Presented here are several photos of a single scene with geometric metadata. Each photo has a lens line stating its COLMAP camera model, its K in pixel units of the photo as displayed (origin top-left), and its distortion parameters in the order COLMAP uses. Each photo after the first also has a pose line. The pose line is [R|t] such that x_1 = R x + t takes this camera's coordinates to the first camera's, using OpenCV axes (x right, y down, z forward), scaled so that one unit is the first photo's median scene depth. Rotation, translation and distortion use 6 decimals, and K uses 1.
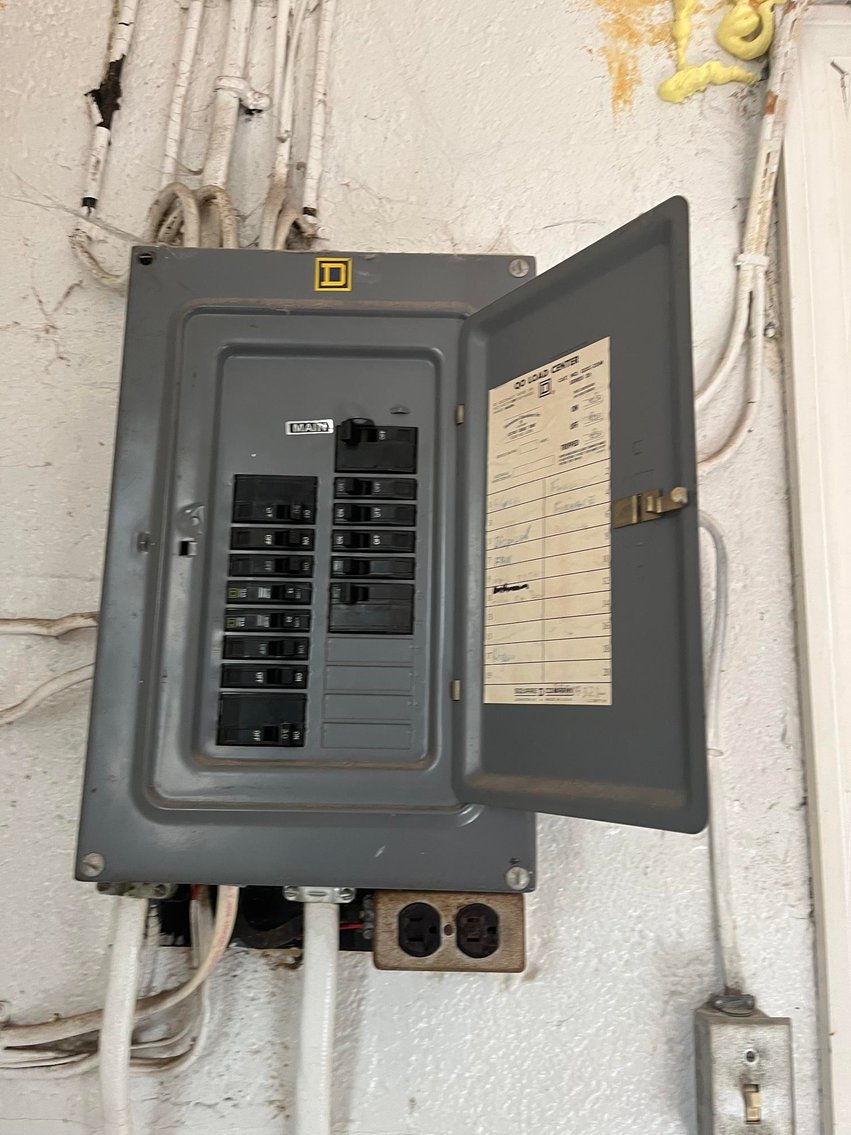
lens RADIAL K [[865.1, 0, 429.5], [0, 865.1, 565.4], [0, 0, 1]] dist [0.109146, -0.128080]
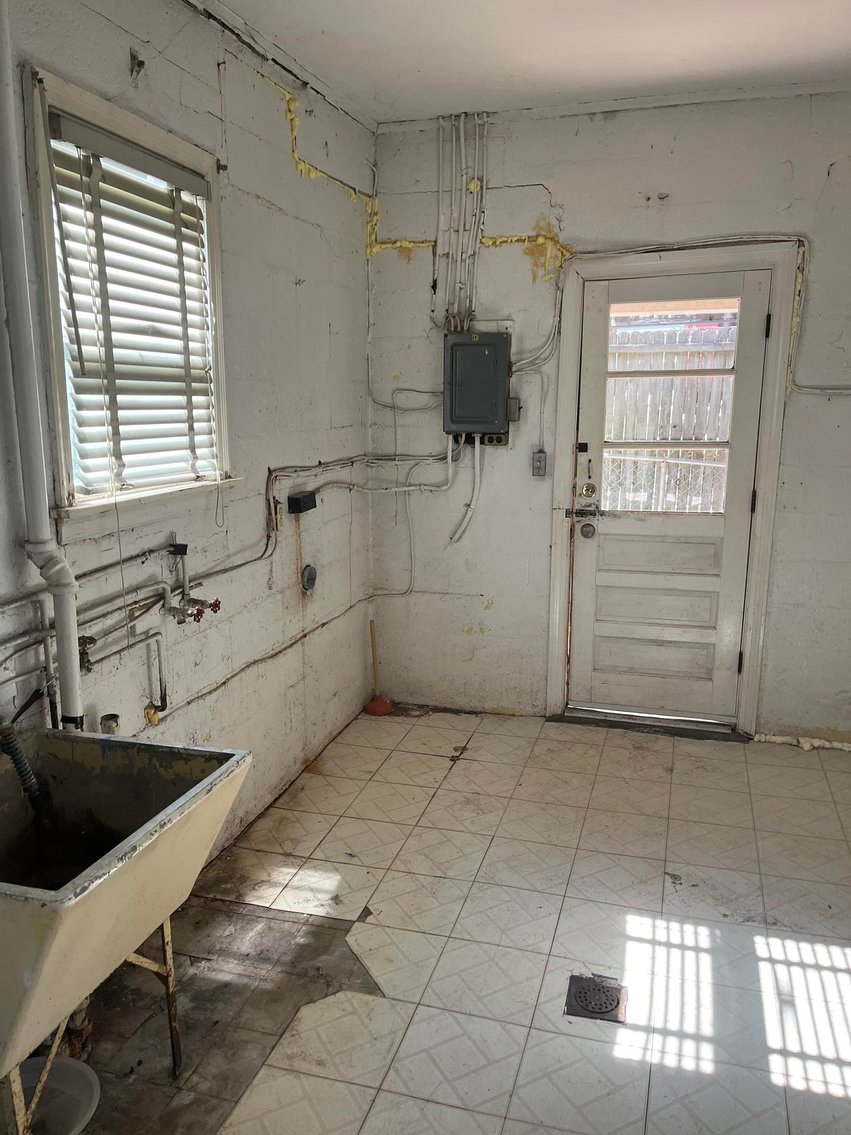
lens RADIAL K [[865.1, 0, 429.5], [0, 865.1, 565.4], [0, 0, 1]] dist [0.109146, -0.128080]
pose [[0.958746, 0.034901, -0.282115, 1.384039], [0.069462, 0.933585, 0.351559, -1.020803], [0.275648, -0.356652, 0.892646, -5.188902]]
